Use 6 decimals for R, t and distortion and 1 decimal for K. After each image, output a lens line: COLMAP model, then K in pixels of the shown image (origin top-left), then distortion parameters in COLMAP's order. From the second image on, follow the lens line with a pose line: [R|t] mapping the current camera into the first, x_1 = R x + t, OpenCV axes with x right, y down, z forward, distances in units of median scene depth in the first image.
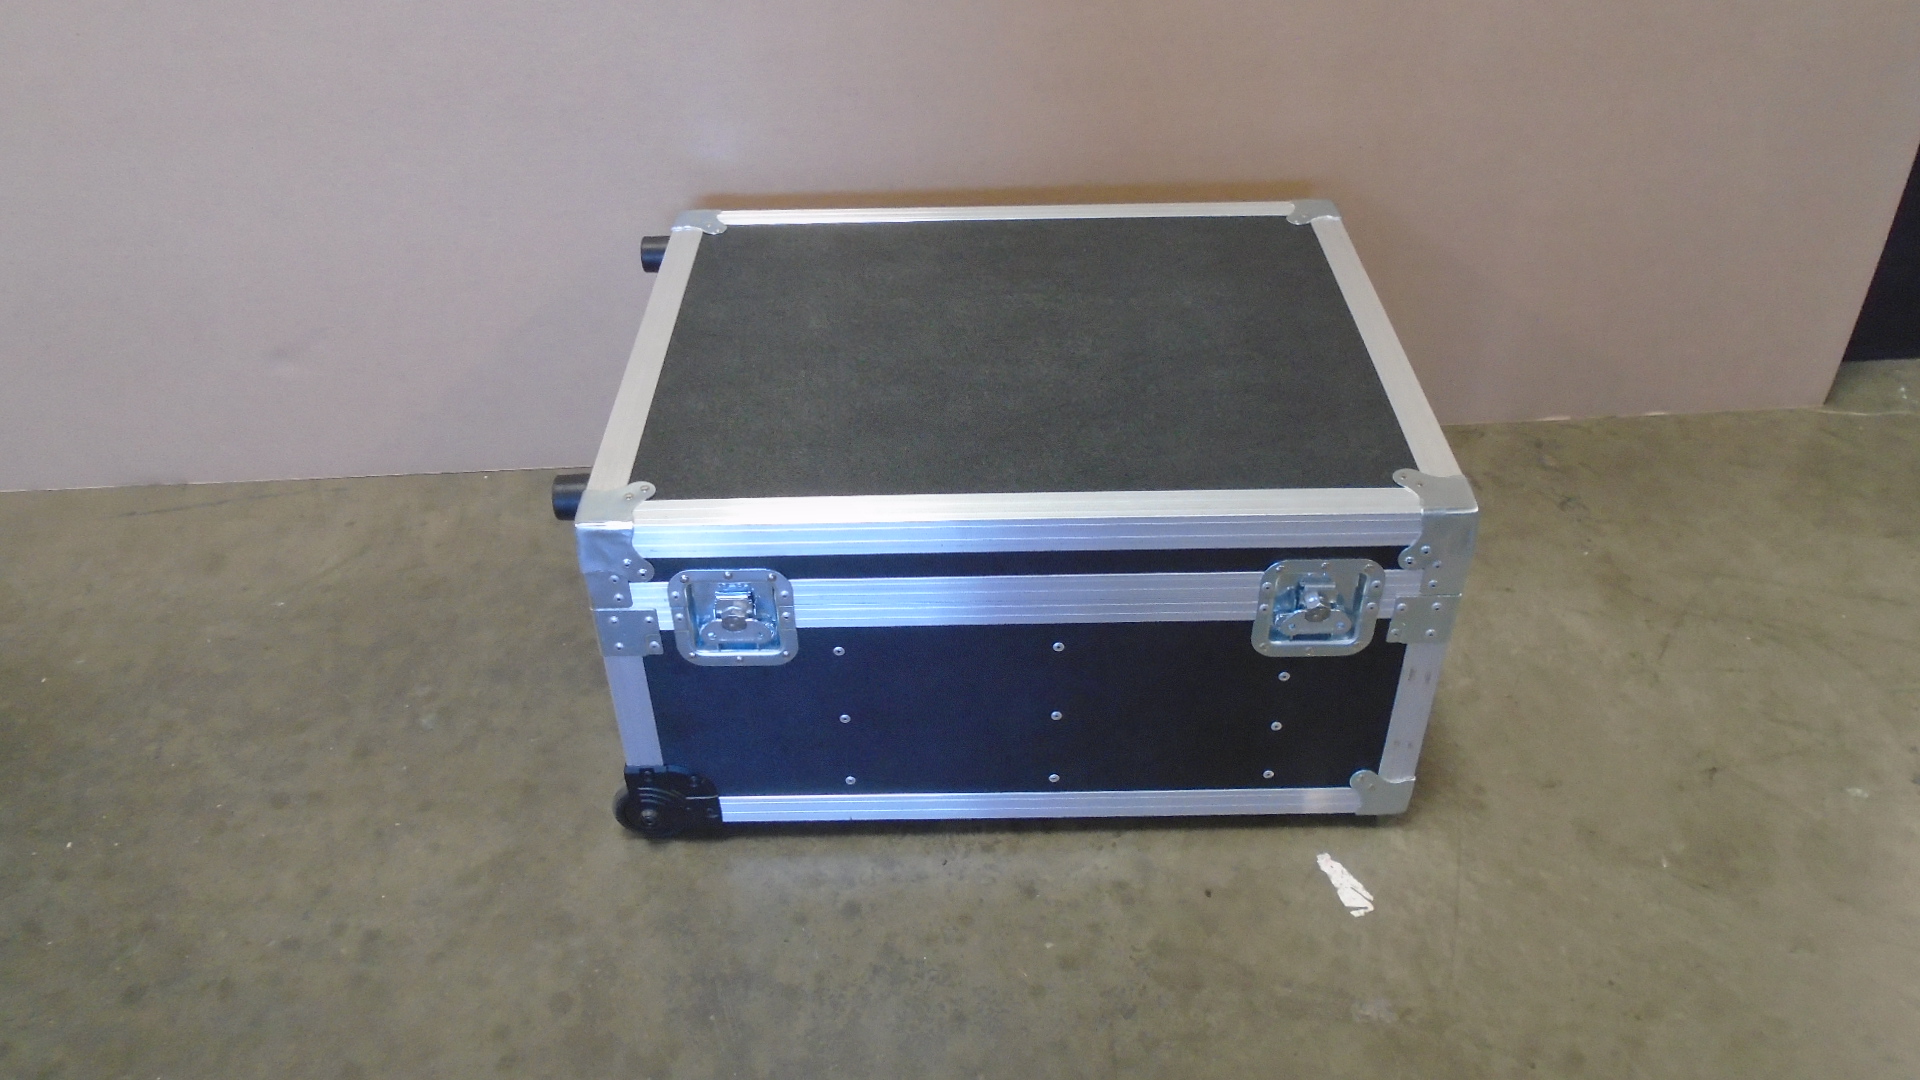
lens RADIAL K [[1467.5, 0, 968.3], [0, 1467.5, 542.7], [0, 0, 1]] dist [-0.014241, 0.001781]
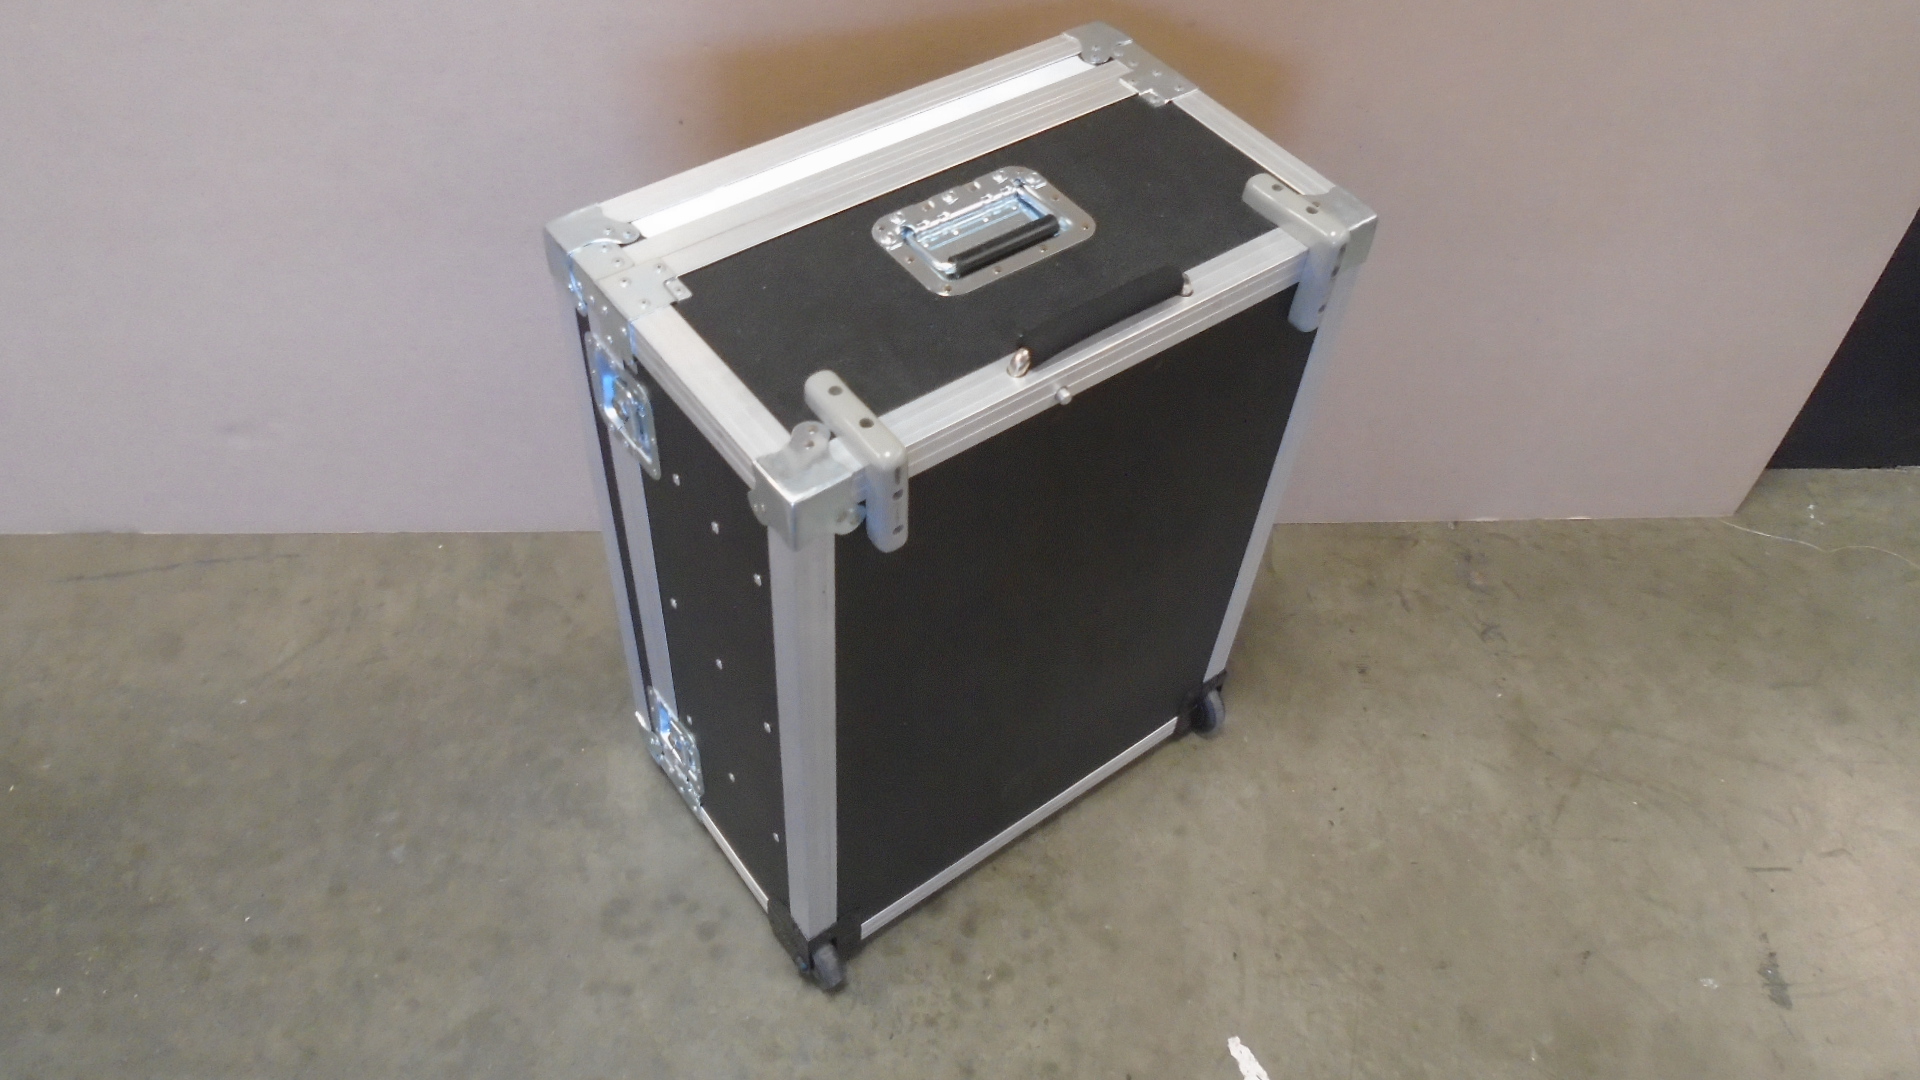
lens RADIAL K [[1467.5, 0, 966.4], [0, 1467.5, 534.1], [0, 0, 1]] dist [-0.014241, 0.001781]
pose [[0.997037, 0.044356, 0.062846, -0.044388], [-0.055246, 0.981412, 0.183791, -0.341570], [-0.053525, -0.186718, 0.980954, -0.003302]]
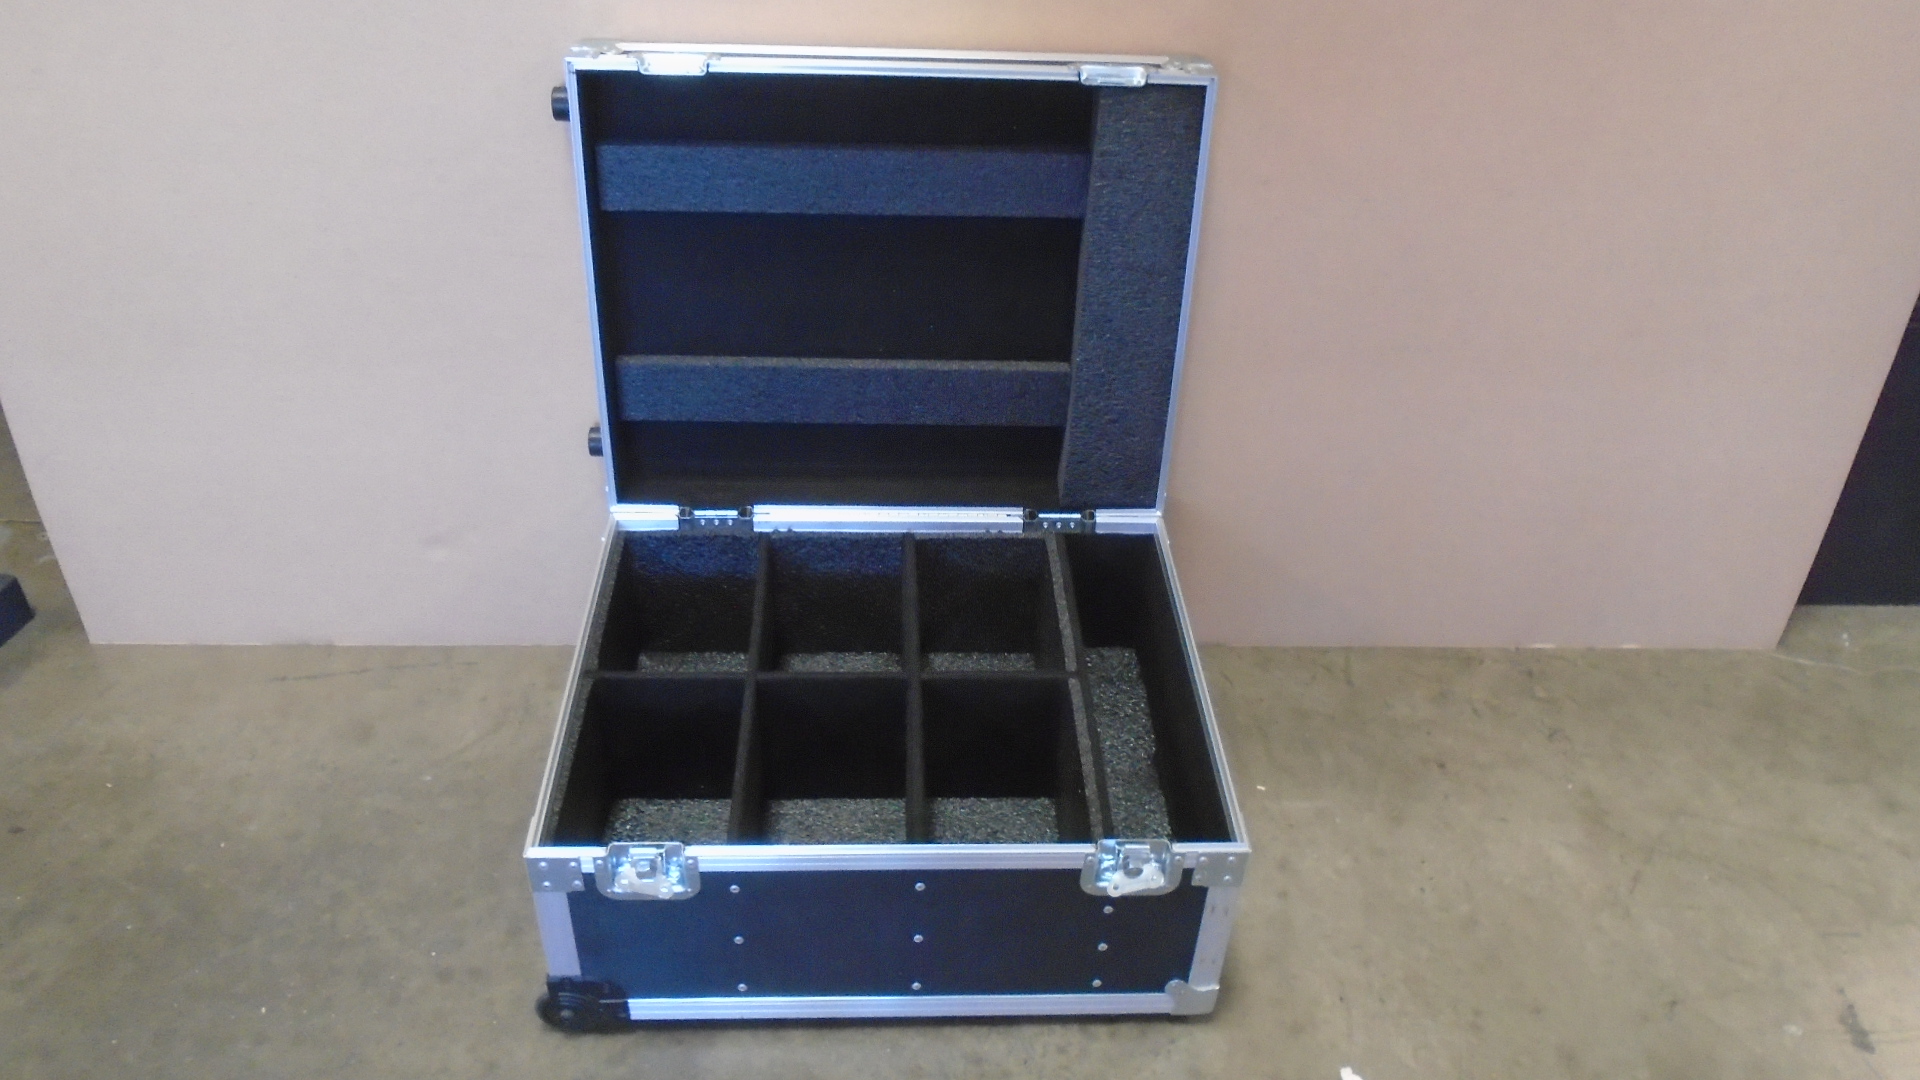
lens RADIAL K [[1467.5, 0, 969.5], [0, 1467.5, 538.8], [0, 0, 1]] dist [-0.014241, 0.001781]
pose [[0.998203, 0.053079, 0.027799, -0.111928], [-0.052396, 0.998319, -0.024779, -0.162441], [-0.029068, 0.023278, 0.999306, -0.172826]]
